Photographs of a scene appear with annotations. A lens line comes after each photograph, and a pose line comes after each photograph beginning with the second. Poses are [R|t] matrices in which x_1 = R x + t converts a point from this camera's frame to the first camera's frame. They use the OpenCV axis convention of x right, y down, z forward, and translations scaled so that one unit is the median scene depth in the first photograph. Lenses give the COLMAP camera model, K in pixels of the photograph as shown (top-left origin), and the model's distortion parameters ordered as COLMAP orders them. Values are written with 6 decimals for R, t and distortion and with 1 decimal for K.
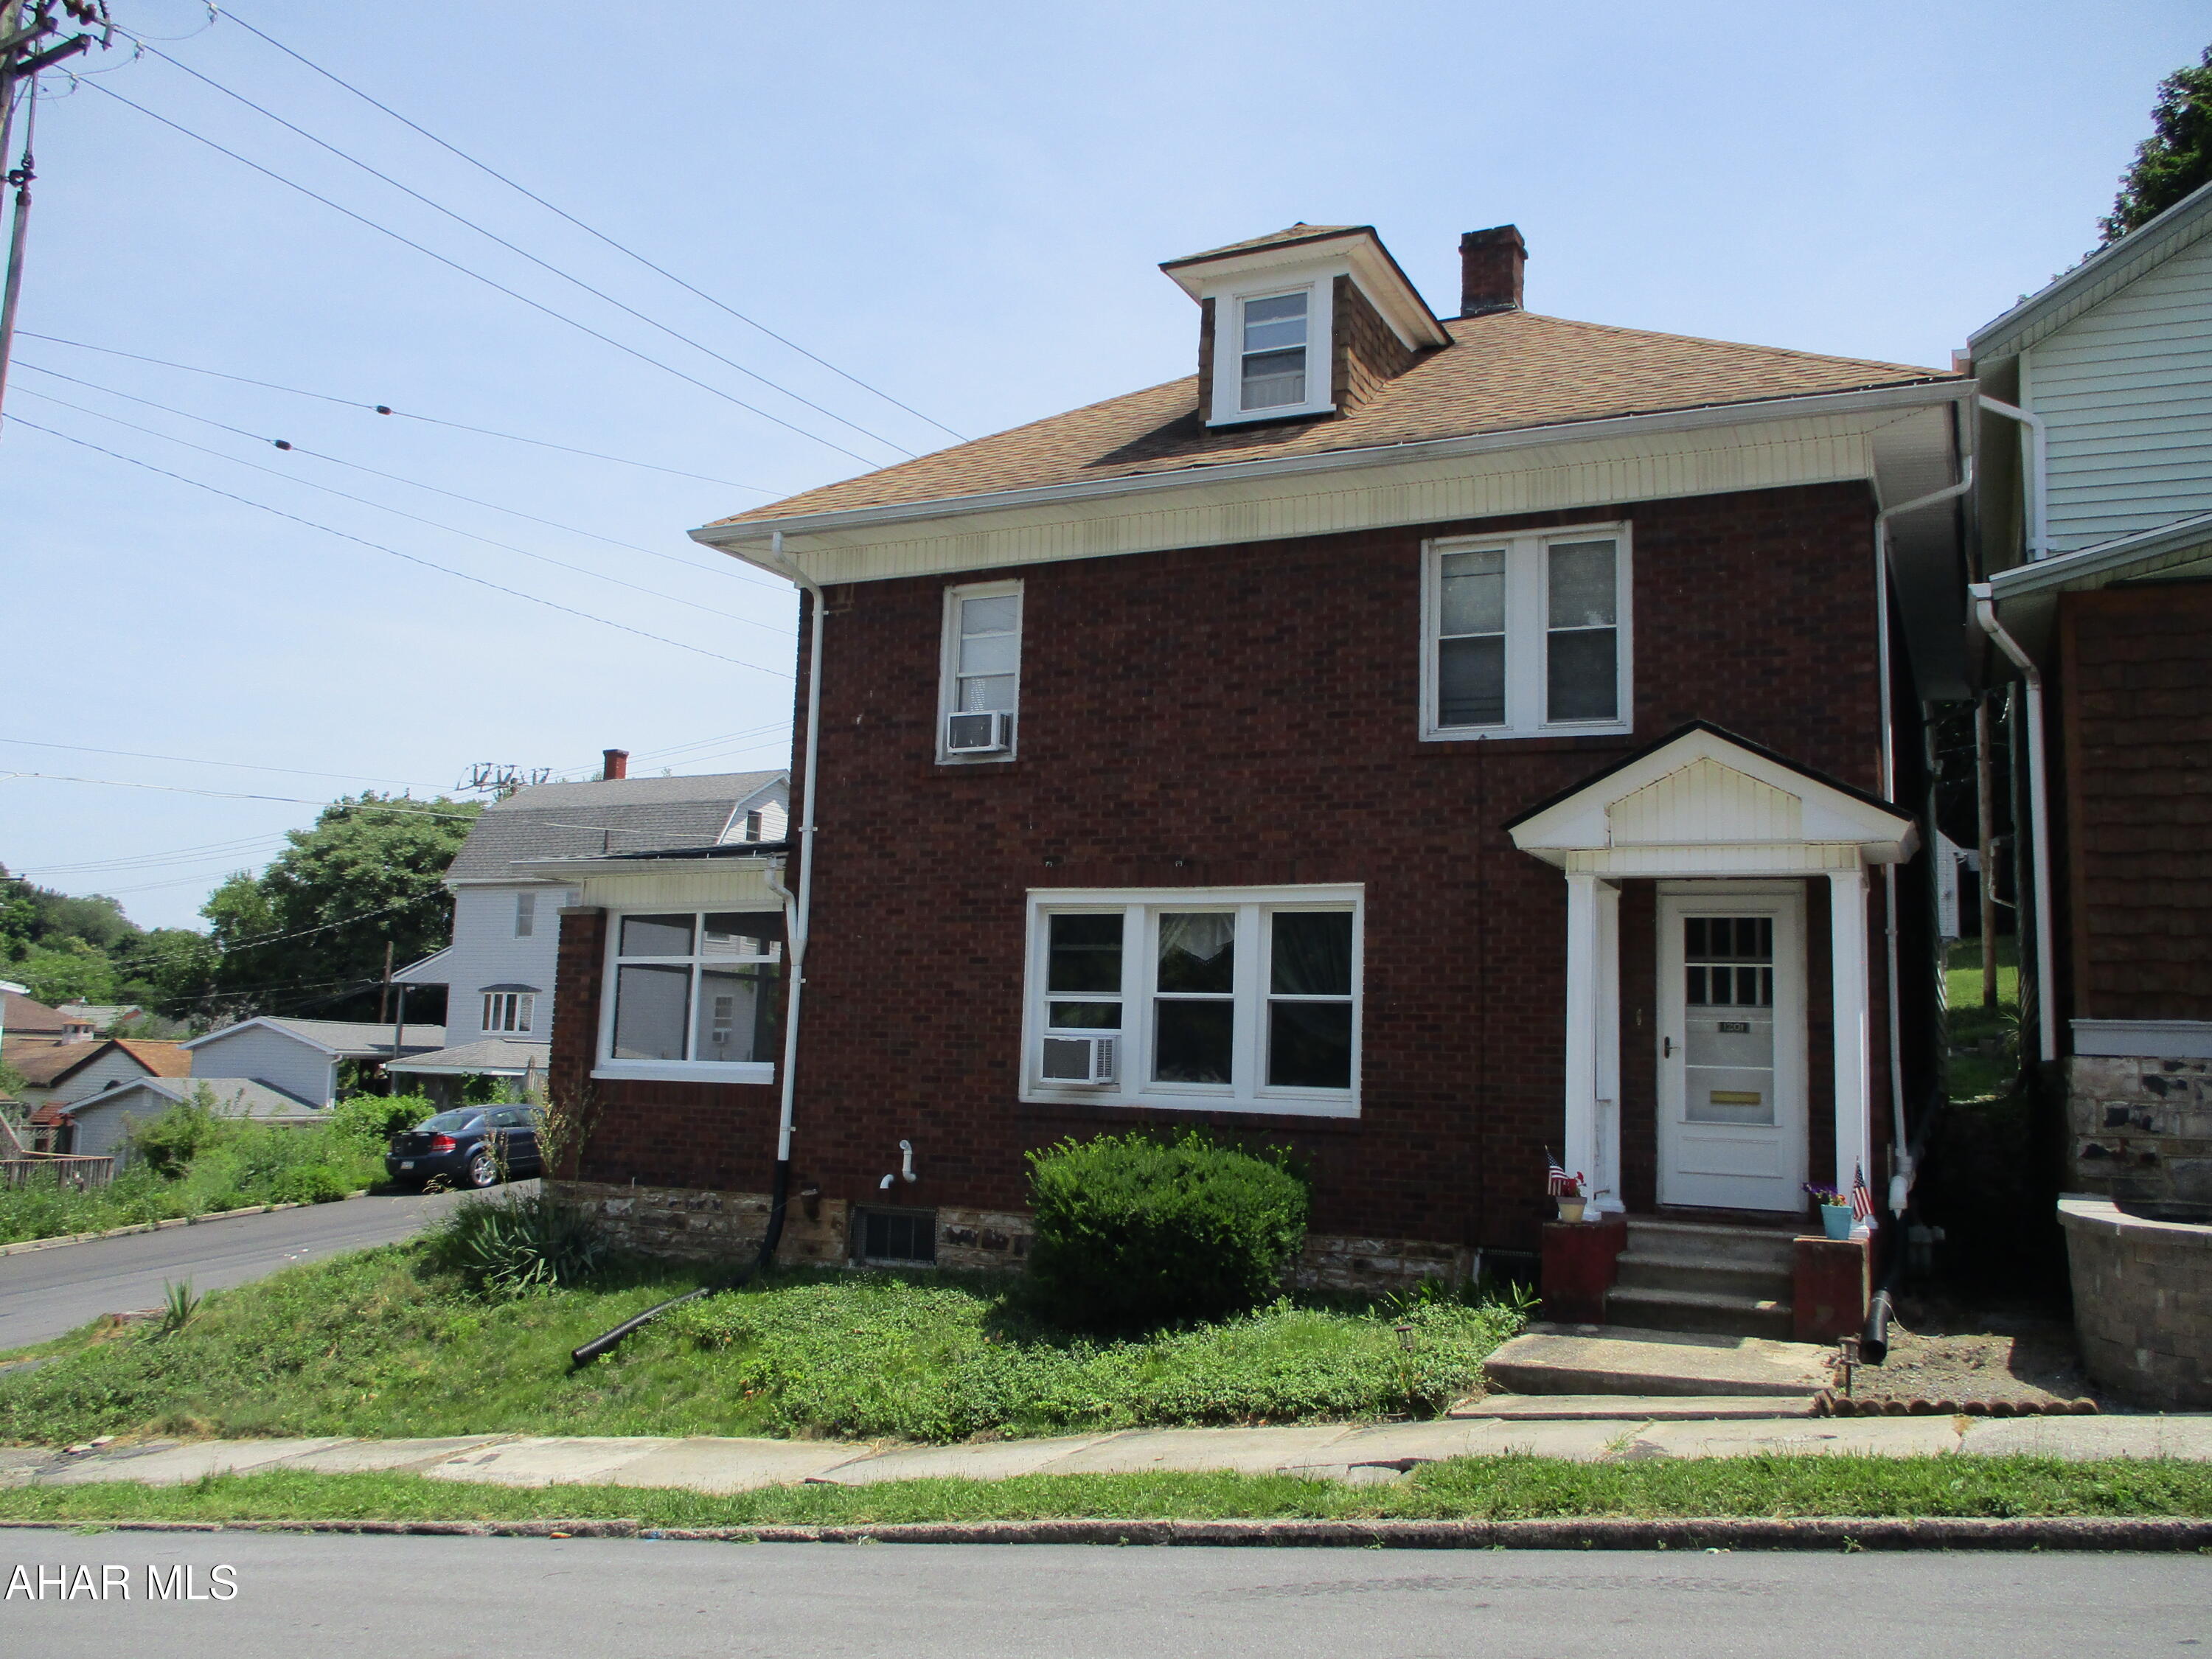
lens RADIAL K [[1783.8, 0, 1106.0], [0, 1783.8, 829.5], [0, 0, 1]] dist [-0.031773, 0.010409]
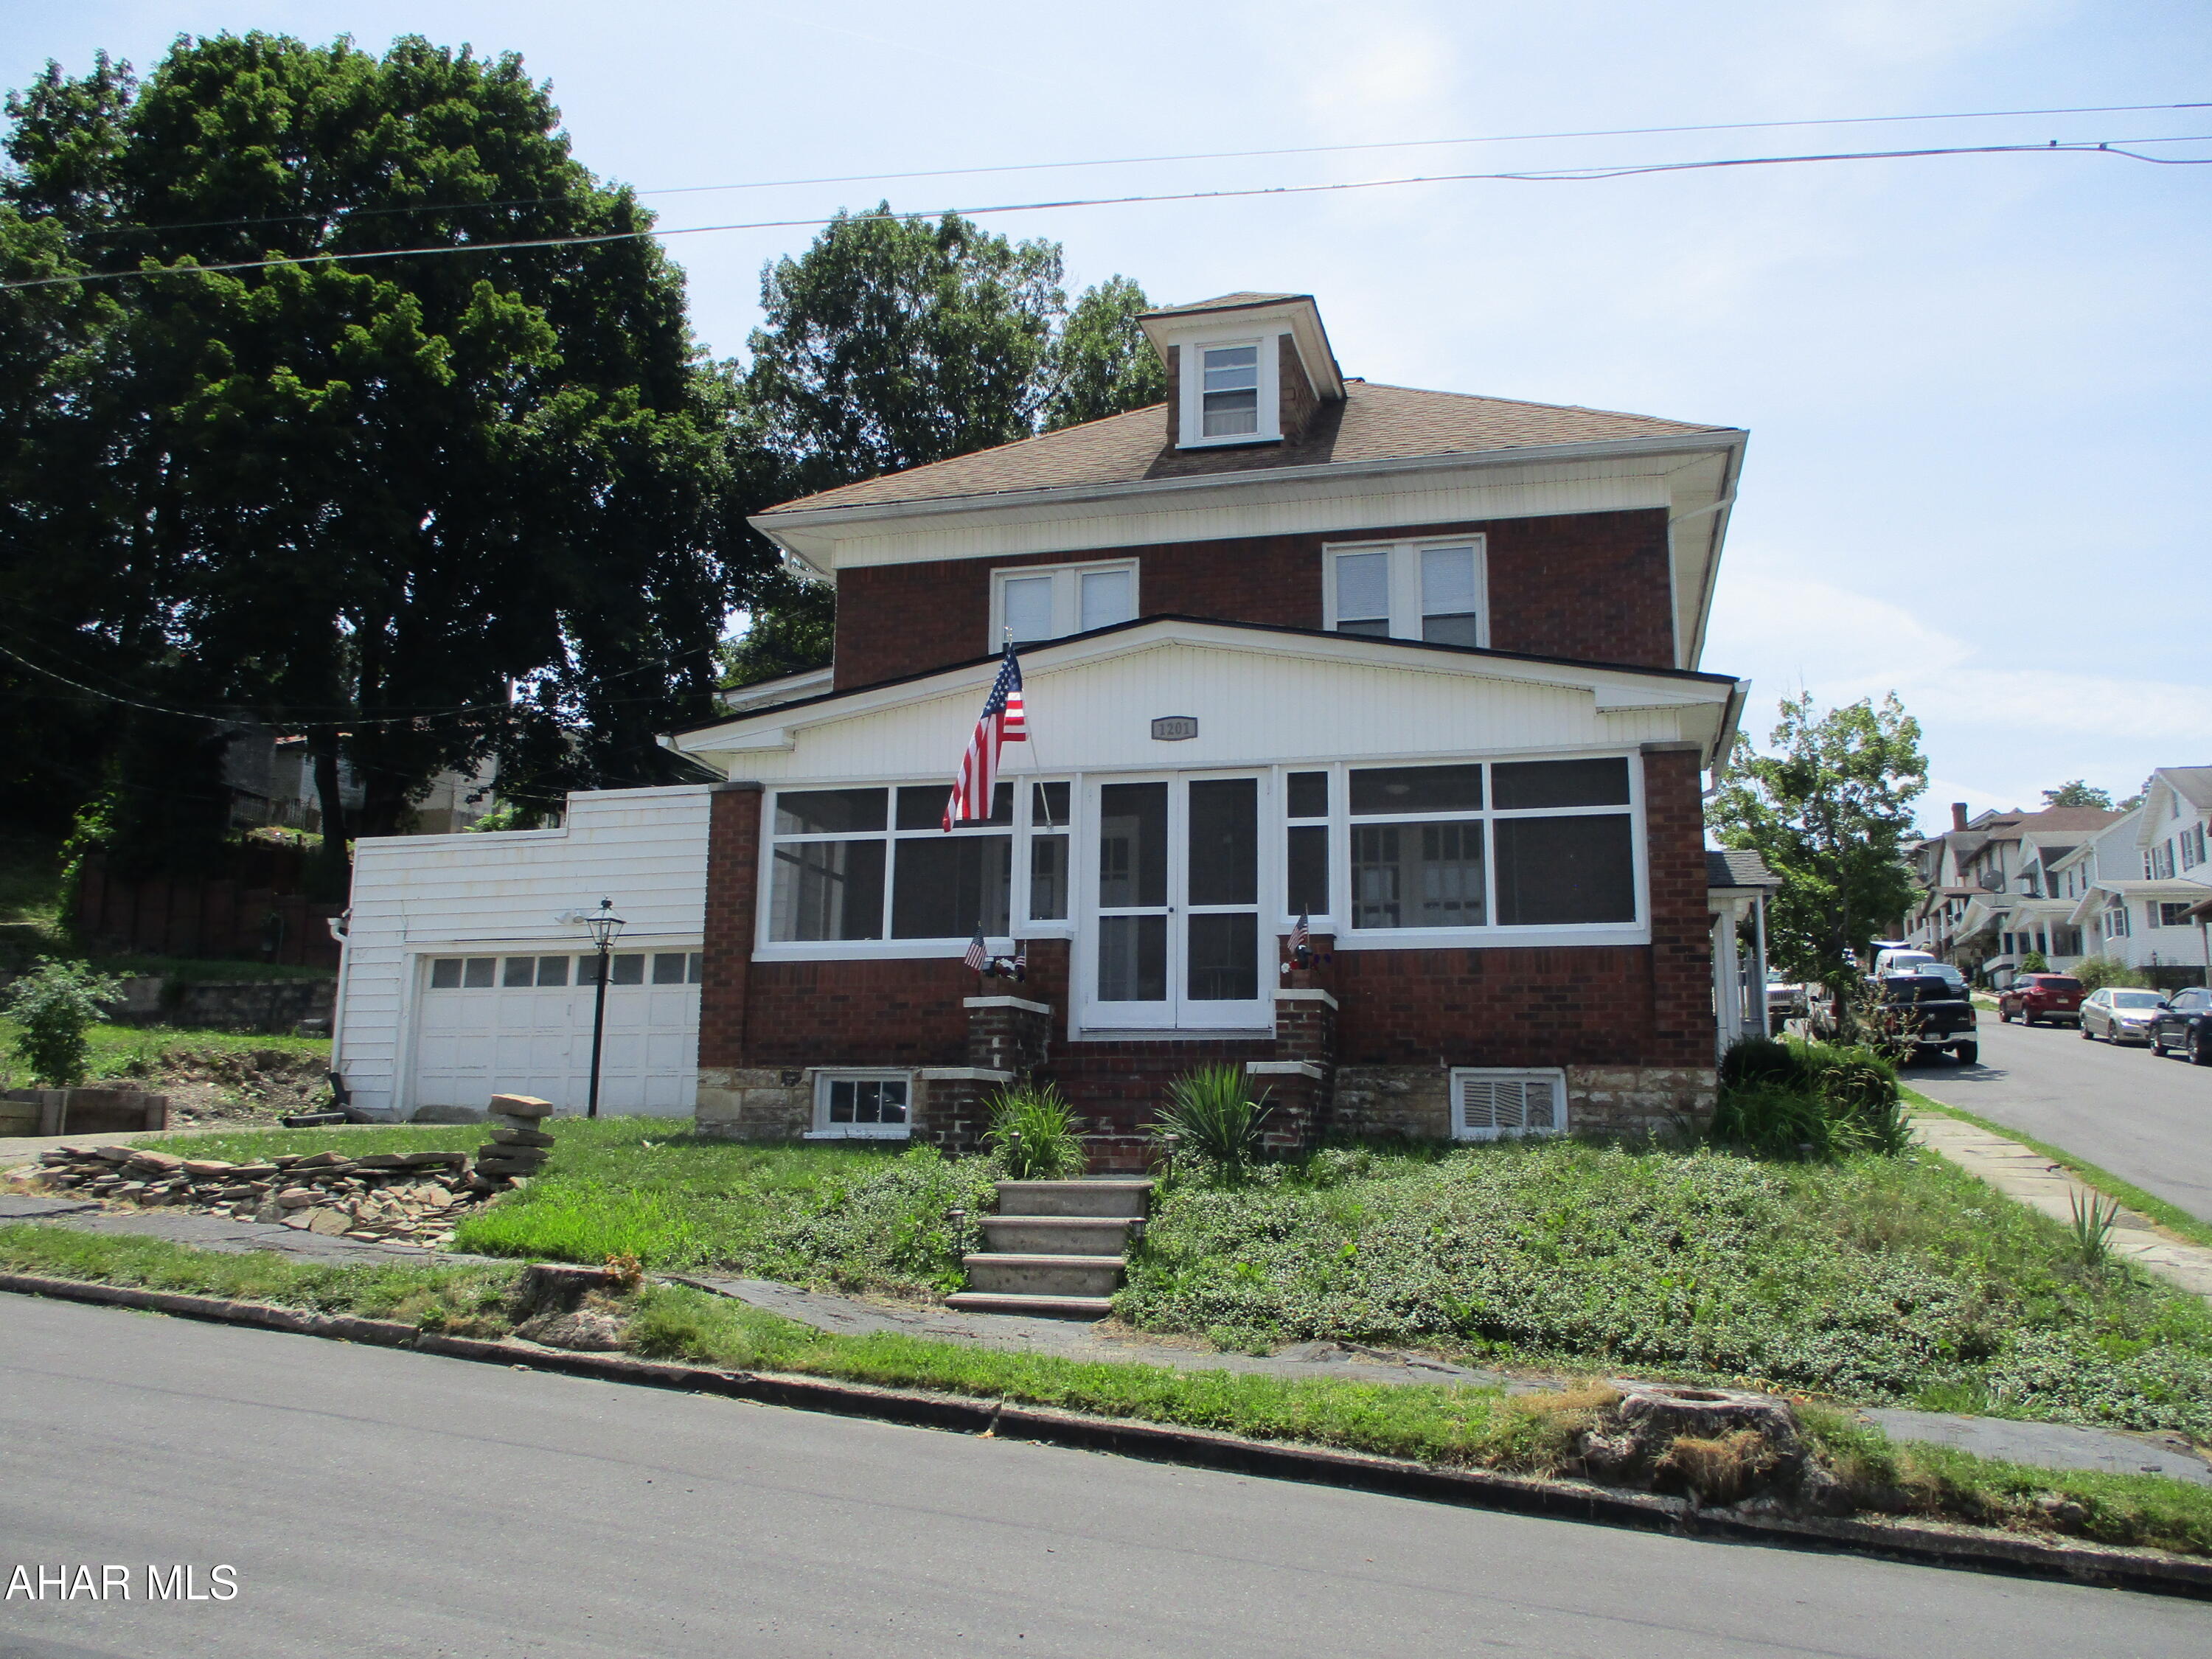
lens RADIAL K [[1823.9, 0, 1111.1], [0, 1823.9, 757.6], [0, 0, 1]] dist [-0.000711, -0.001173]
pose [[-0.188976, 0.184393, 0.964514, -1.241705], [-0.162516, 0.962794, -0.215906, 0.325341], [-0.968440, -0.197550, -0.151978, 1.619025]]
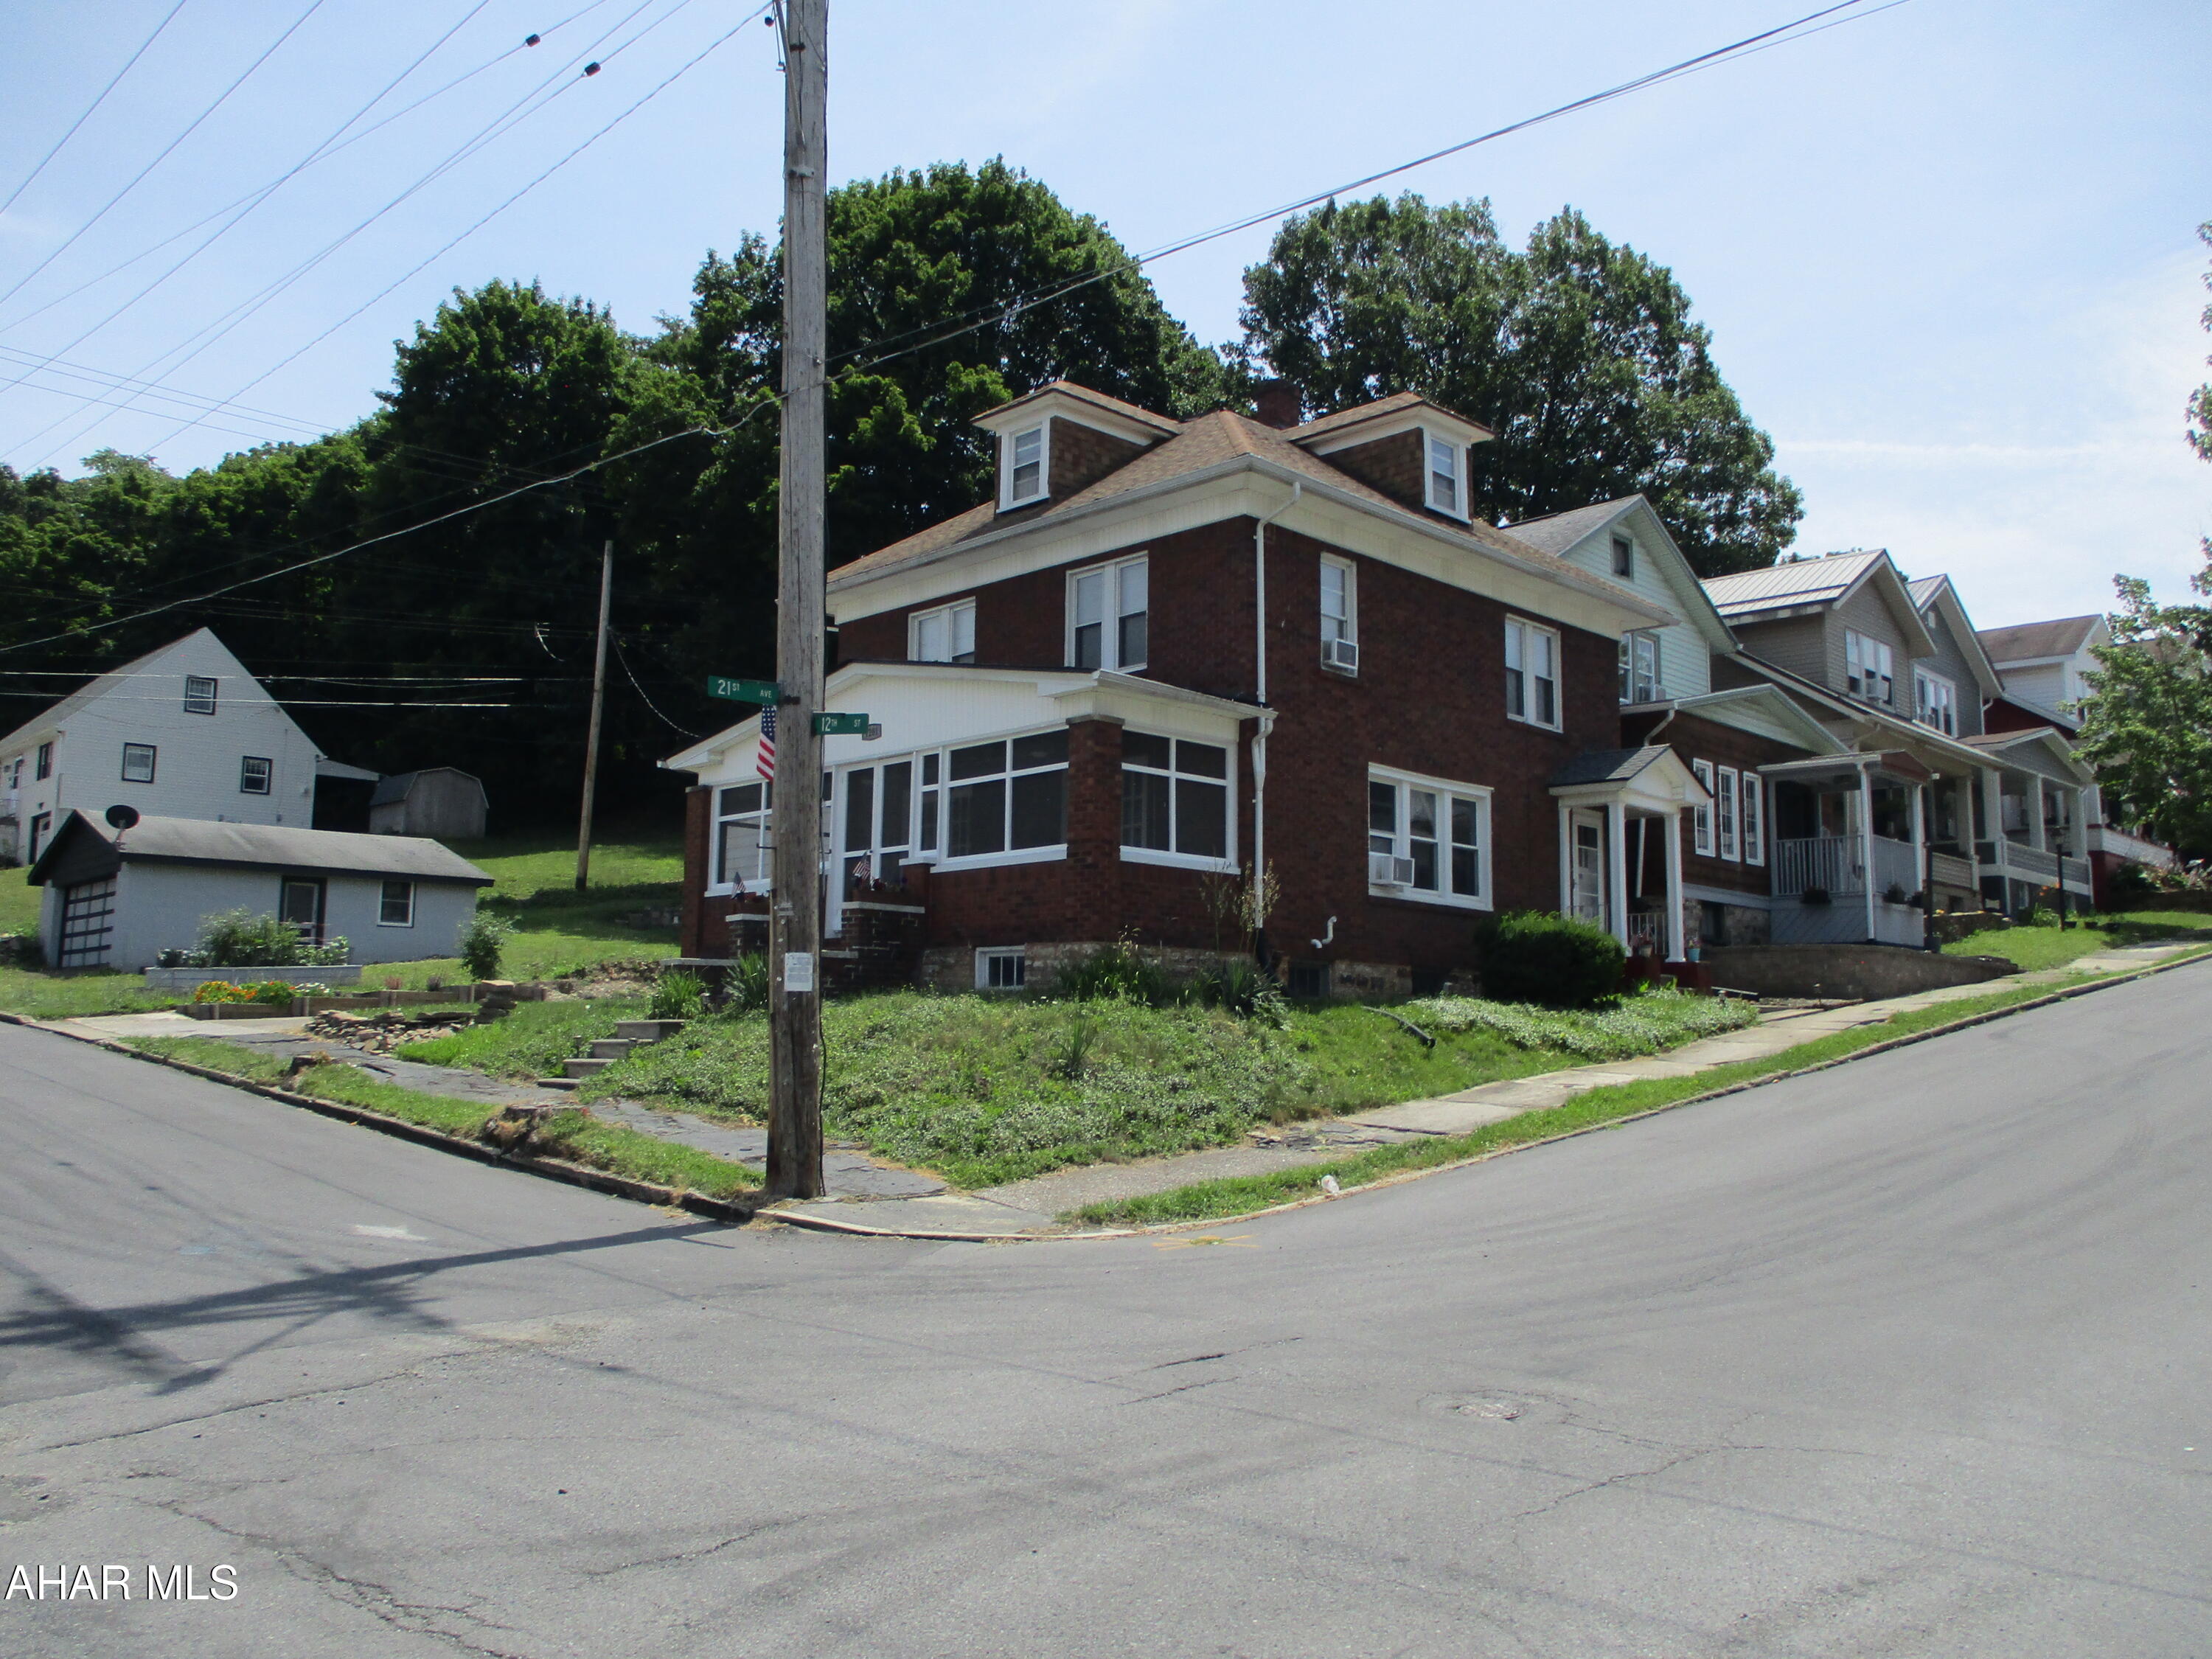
lens RADIAL K [[1850.8, 0, 1186.4], [0, 1850.8, 773.0], [0, 0, 1]] dist [-0.014296, -0.009621]
pose [[0.305967, 0.118257, 0.944669, -1.677223], [-0.141461, 0.986888, -0.077724, 0.197189], [-0.941474, -0.109853, 0.318684, 0.639825]]
